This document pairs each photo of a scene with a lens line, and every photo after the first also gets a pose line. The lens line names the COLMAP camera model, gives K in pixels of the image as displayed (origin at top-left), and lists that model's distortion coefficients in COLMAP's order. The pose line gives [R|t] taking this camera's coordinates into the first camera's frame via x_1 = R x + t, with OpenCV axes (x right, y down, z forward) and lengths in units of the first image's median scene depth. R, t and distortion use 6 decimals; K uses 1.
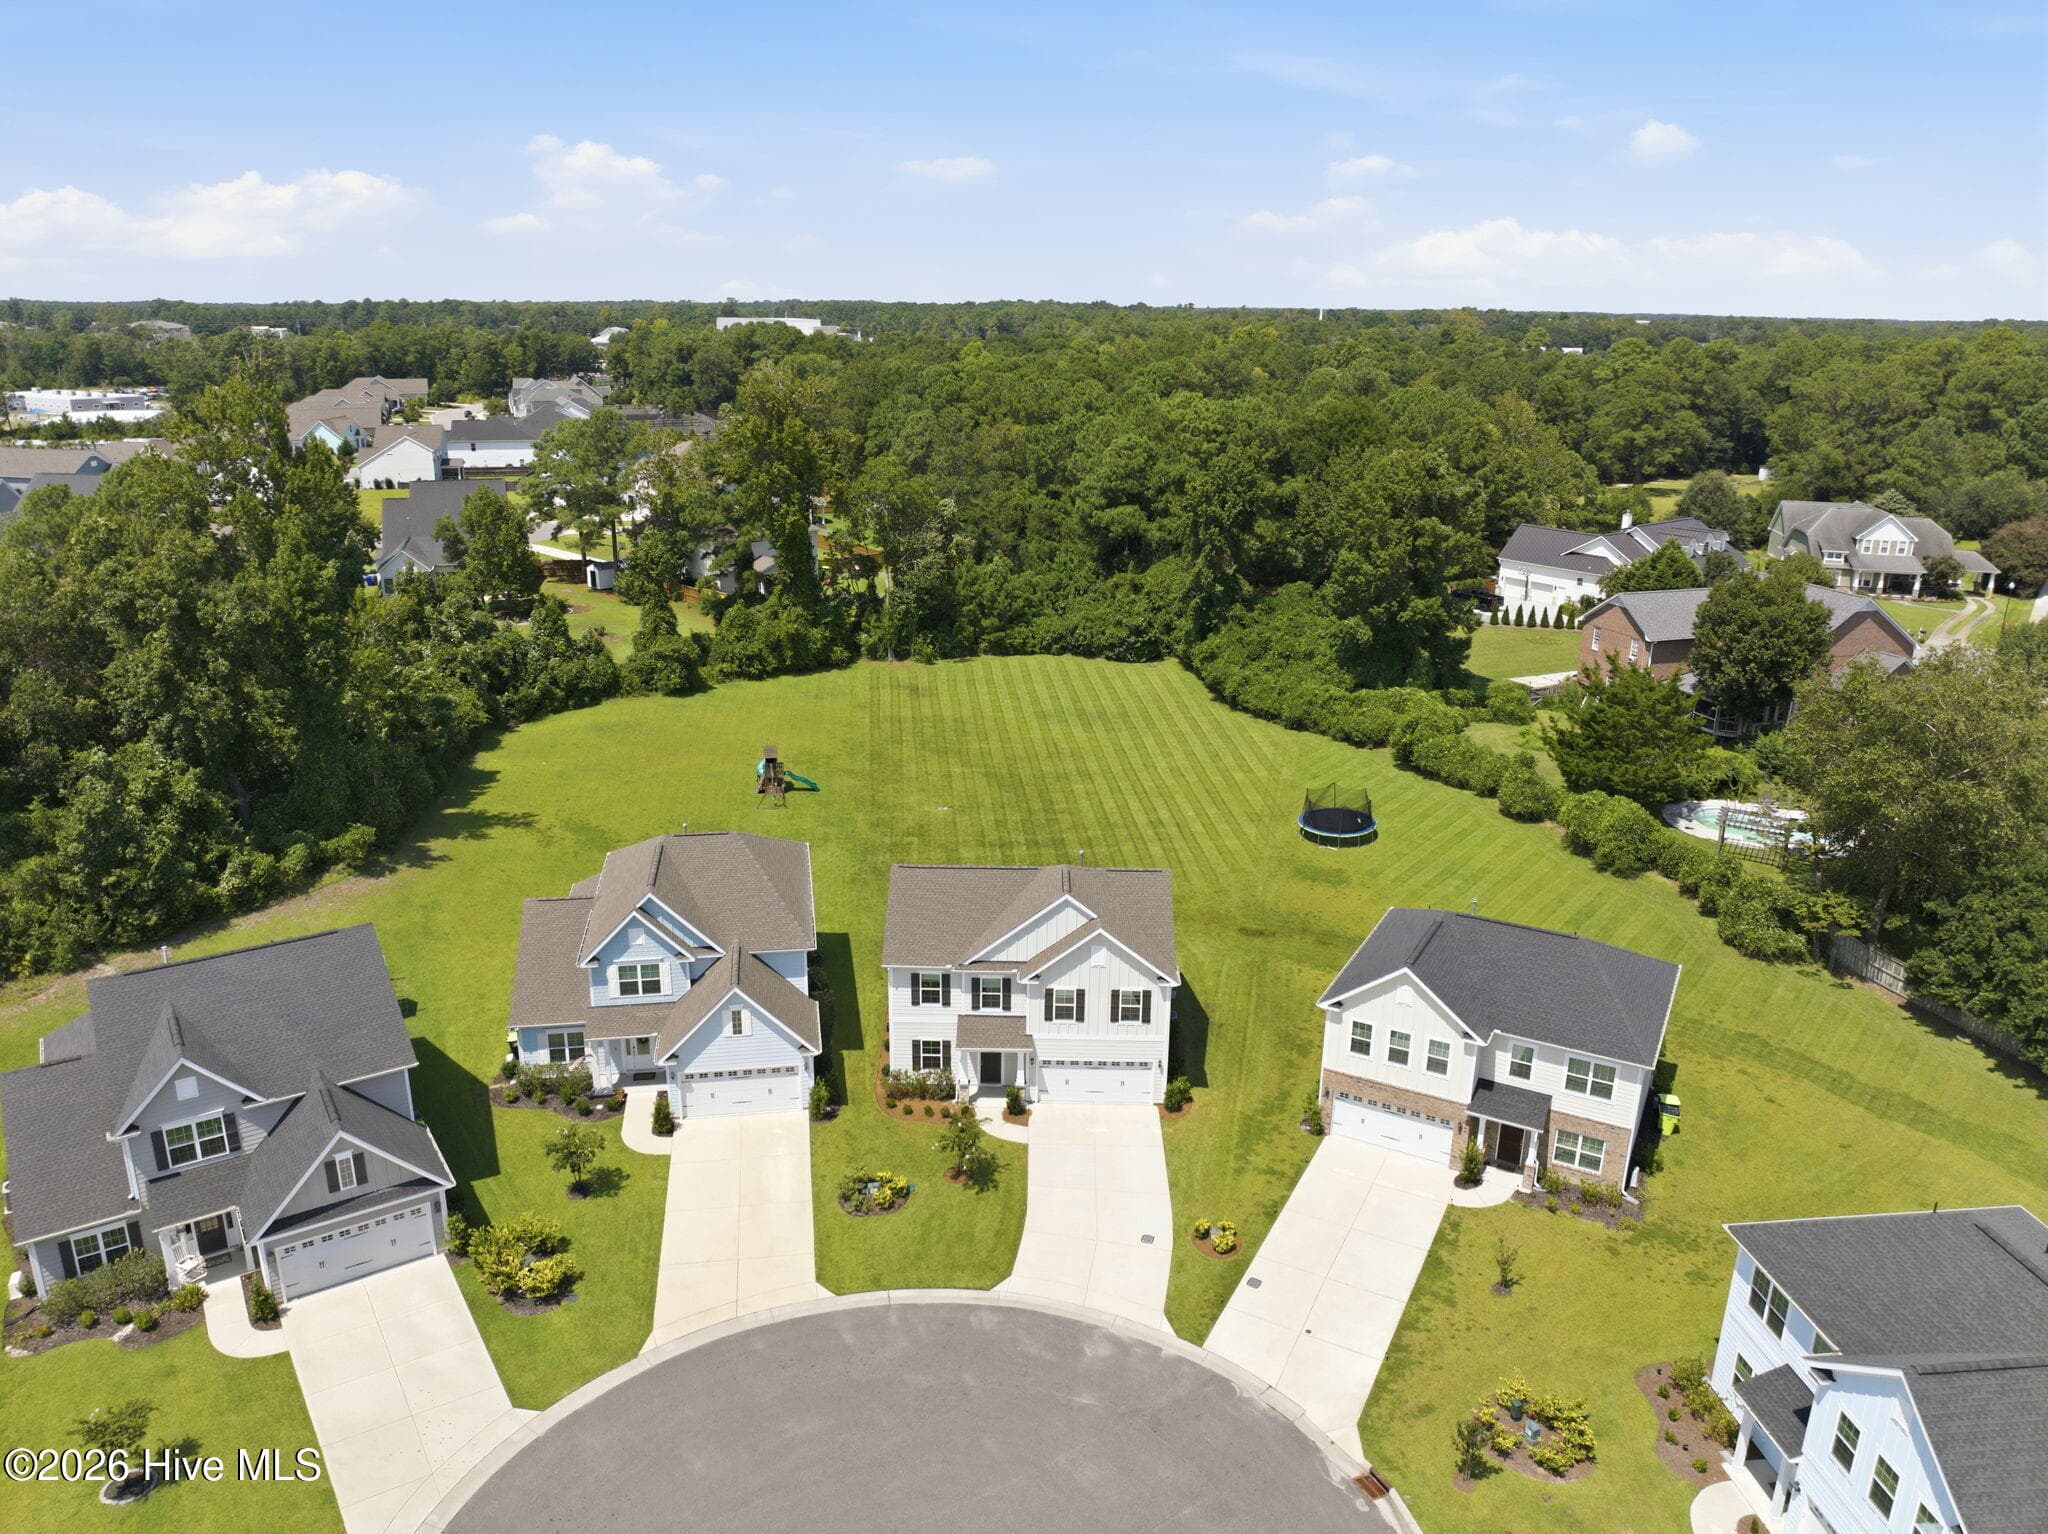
lens RADIAL K [[1445.7, 0, 1013.3], [0, 1445.7, 761.9], [0, 0, 1]] dist [-0.034181, -0.003401]
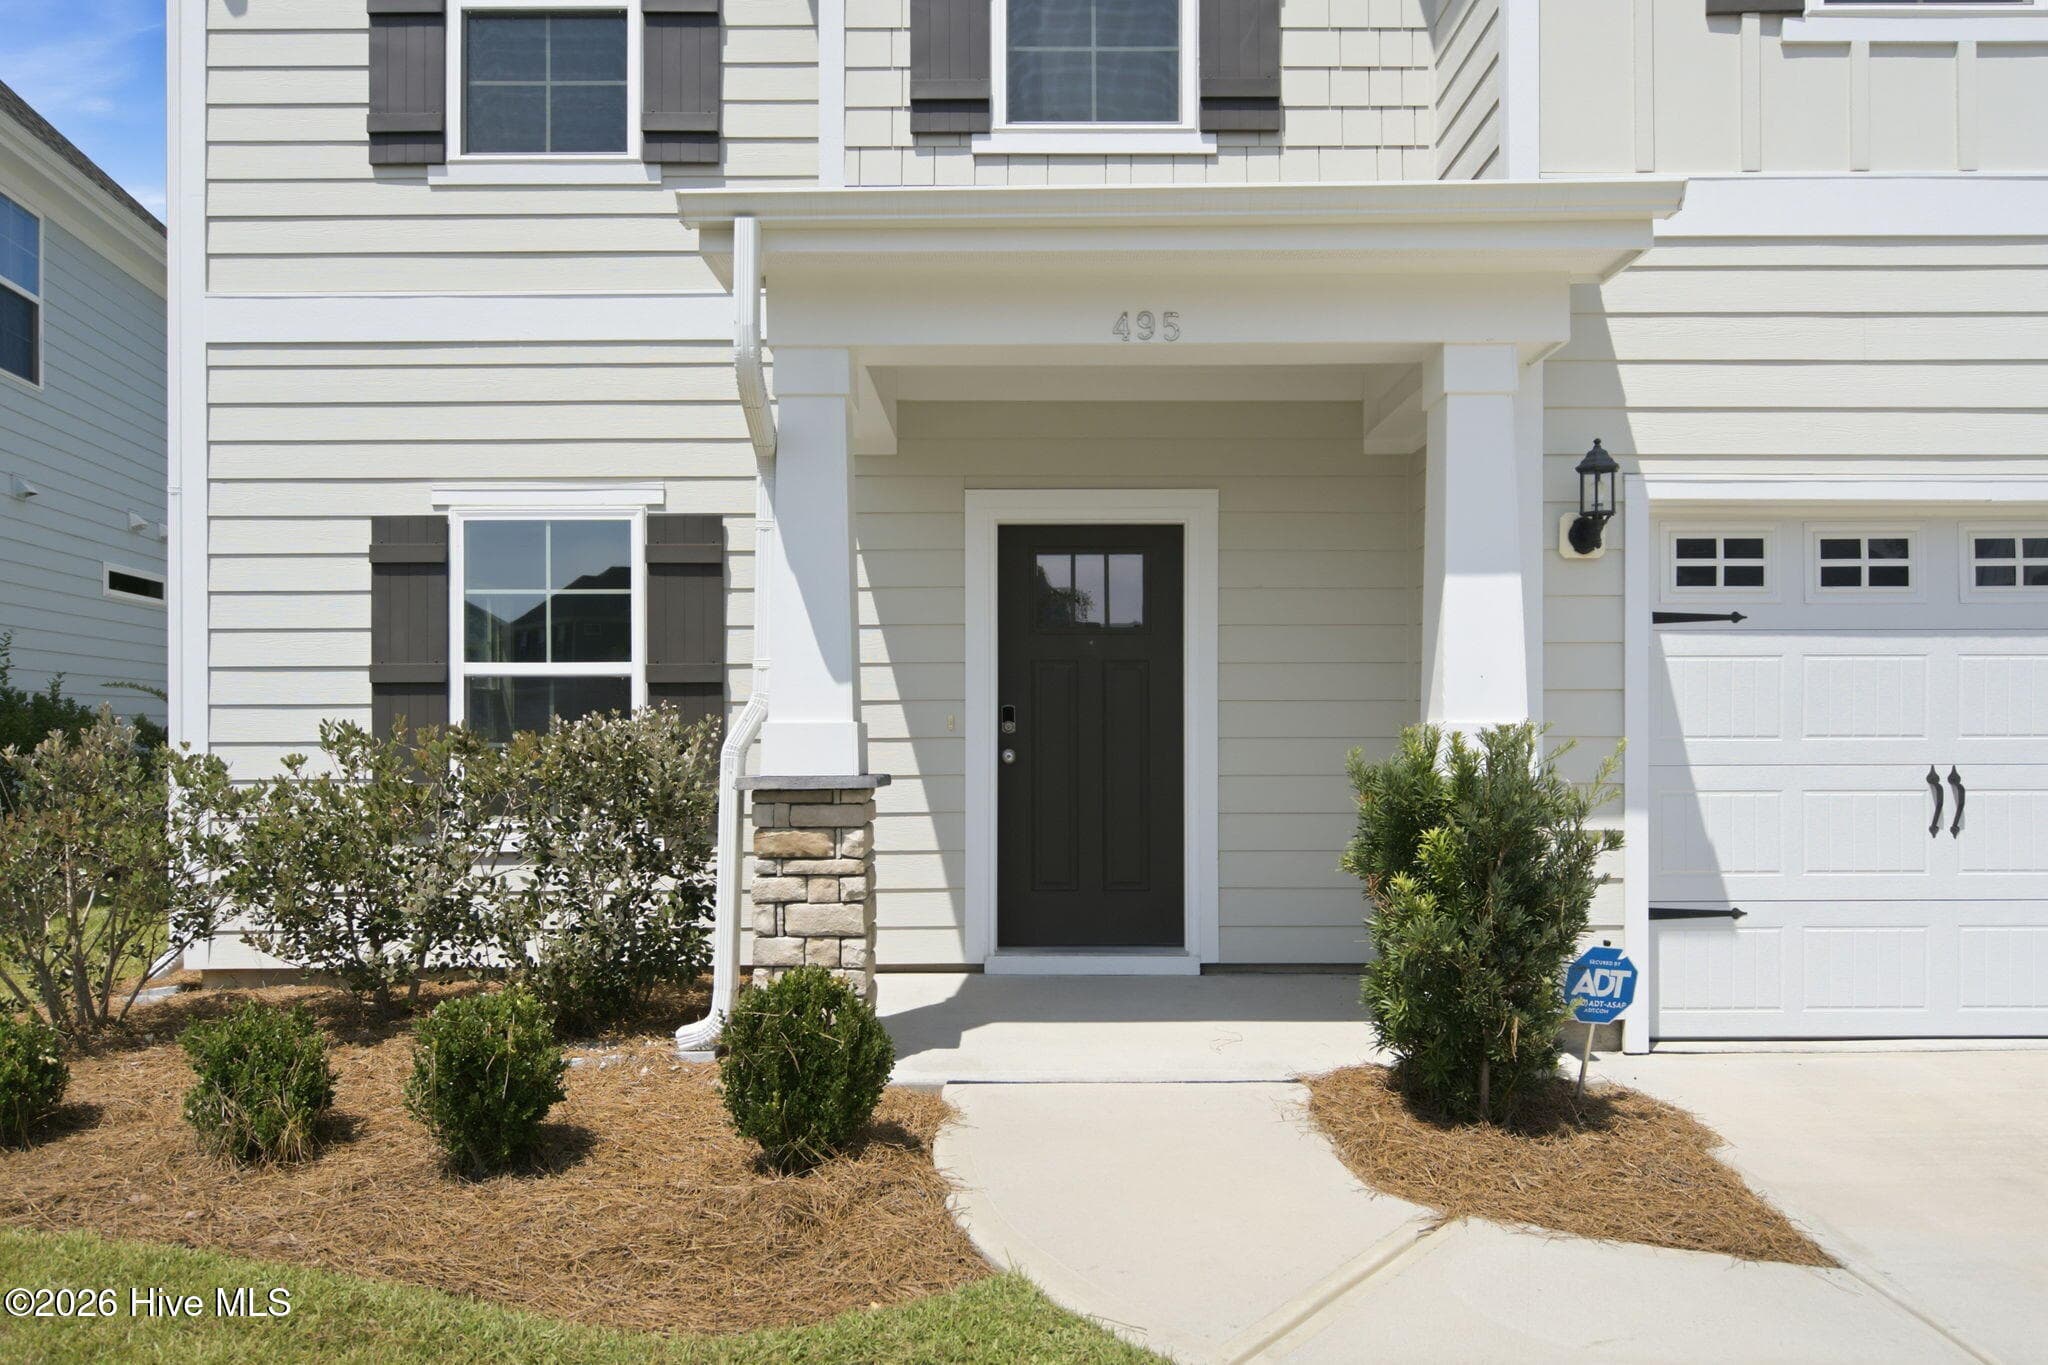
lens RADIAL K [[1270.2, 0, 1021.1], [0, 1270.2, 734.7], [0, 0, 1]] dist [0.000984, -0.000079]
pose [[0.999628, -0.017824, 0.020642, -0.023547], [0.023257, 0.952438, -0.303845, 0.243681], [-0.014244, 0.304212, 0.952498, 0.930979]]
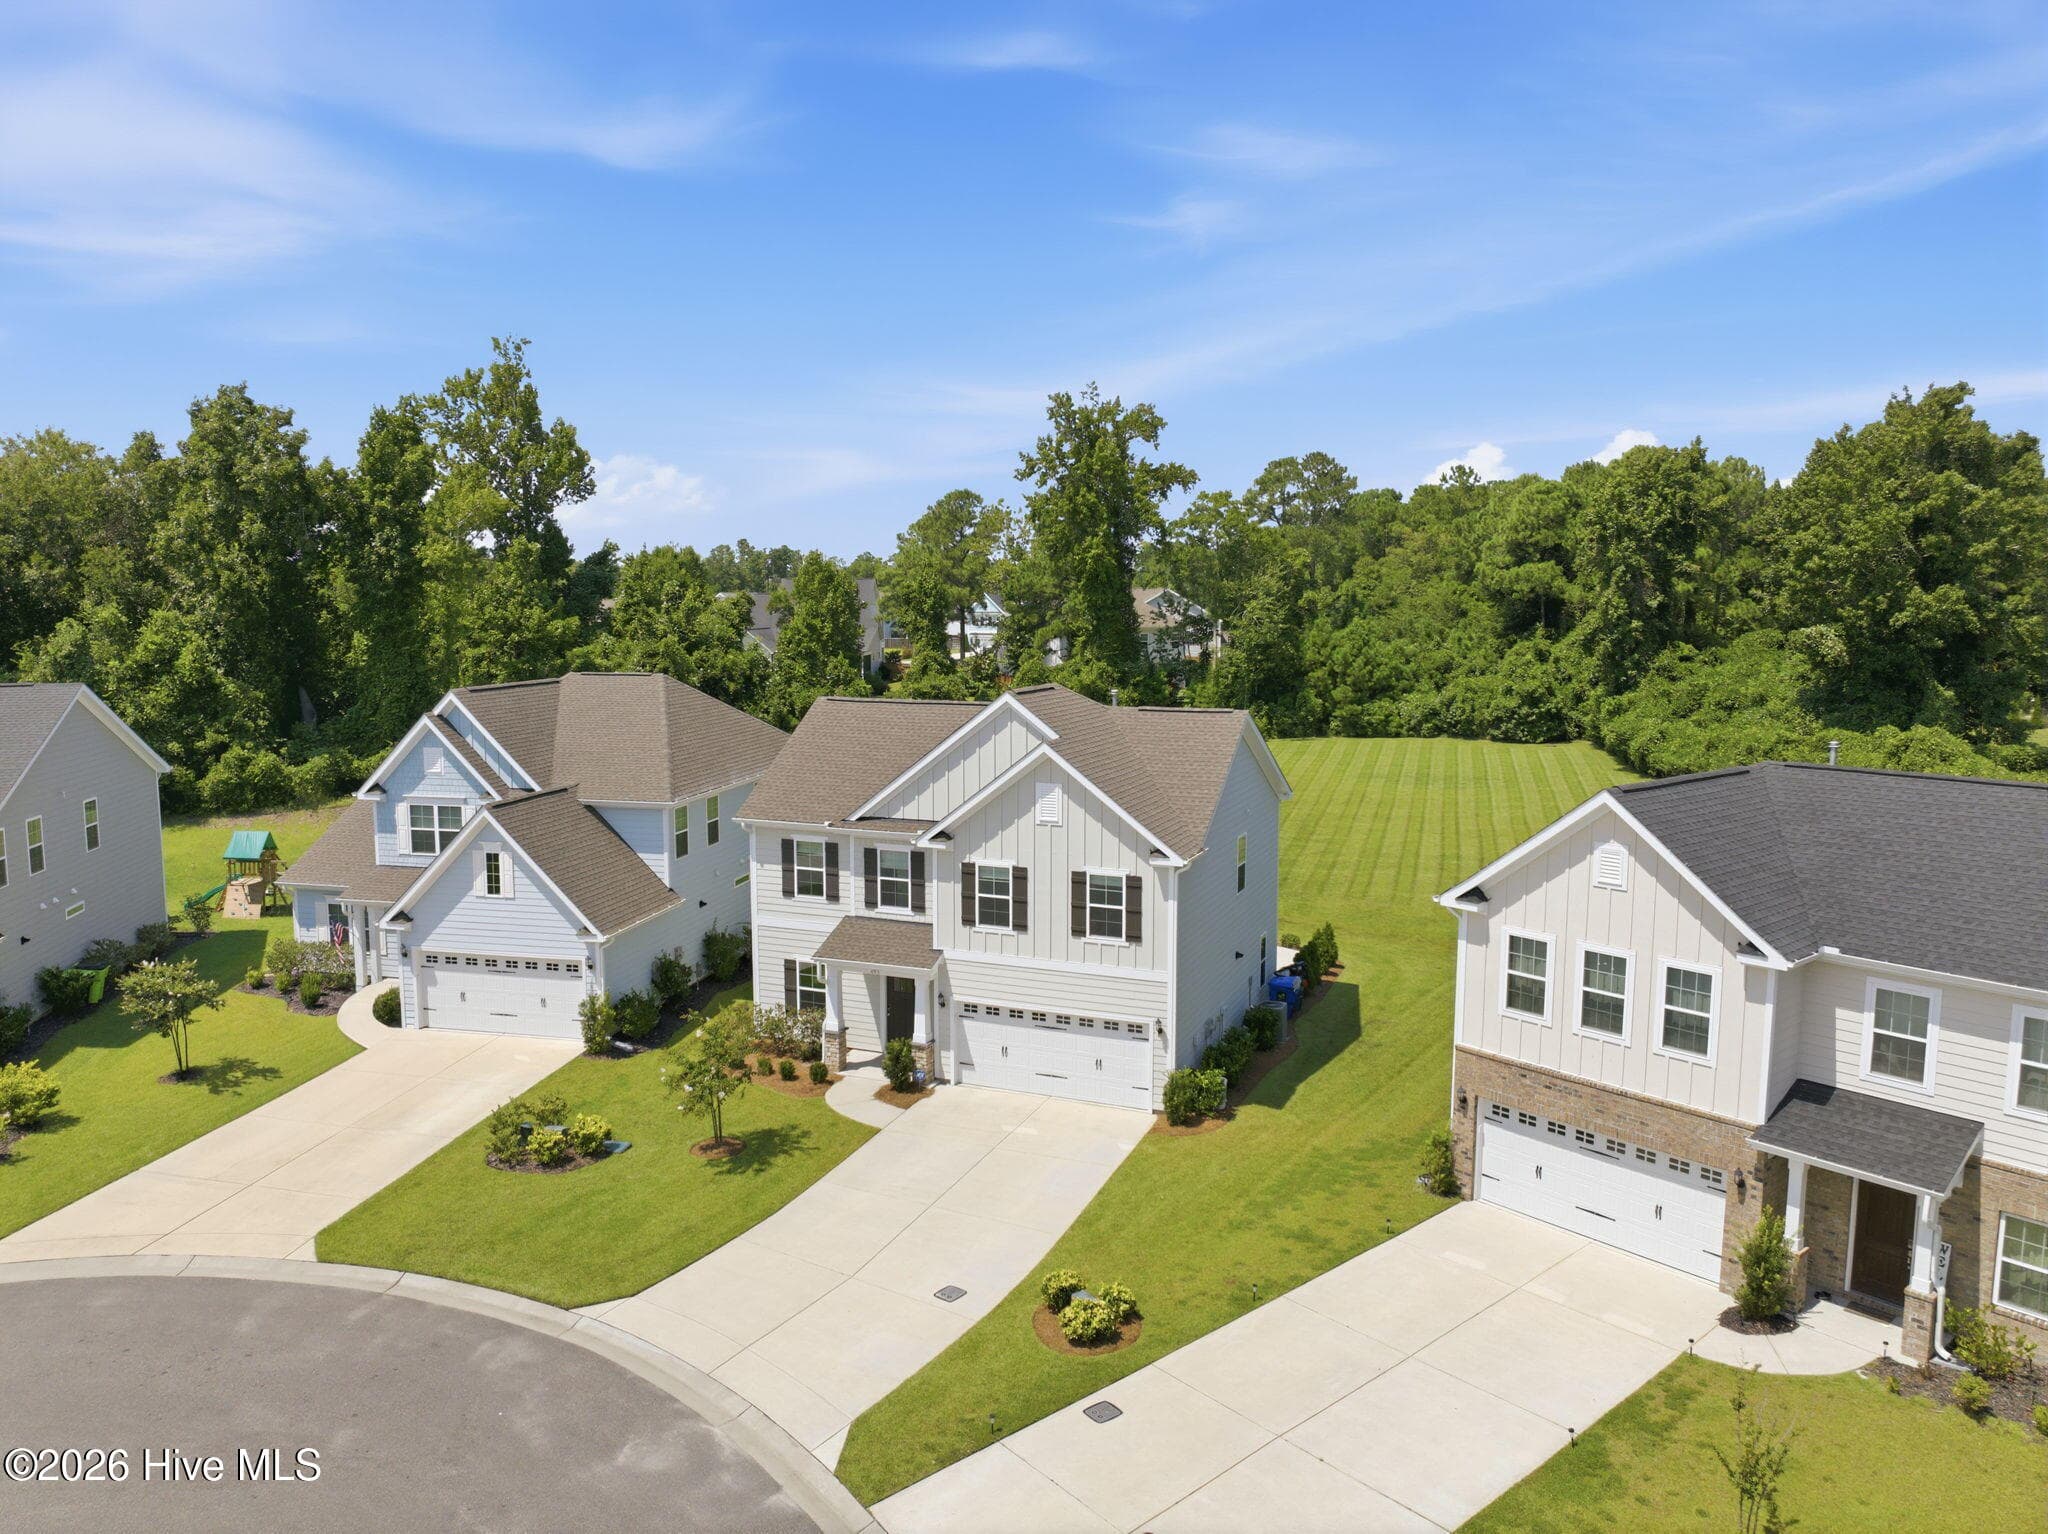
lens RADIAL K [[1445.7, 0, 1013.3], [0, 1445.7, 761.9], [0, 0, 1]] dist [-0.034181, -0.003401]
pose [[0.927462, 0.032054, -0.372542, 0.245554], [-0.103656, 0.979311, -0.173797, 0.211077], [0.359264, 0.199806, 0.911596, 0.477877]]
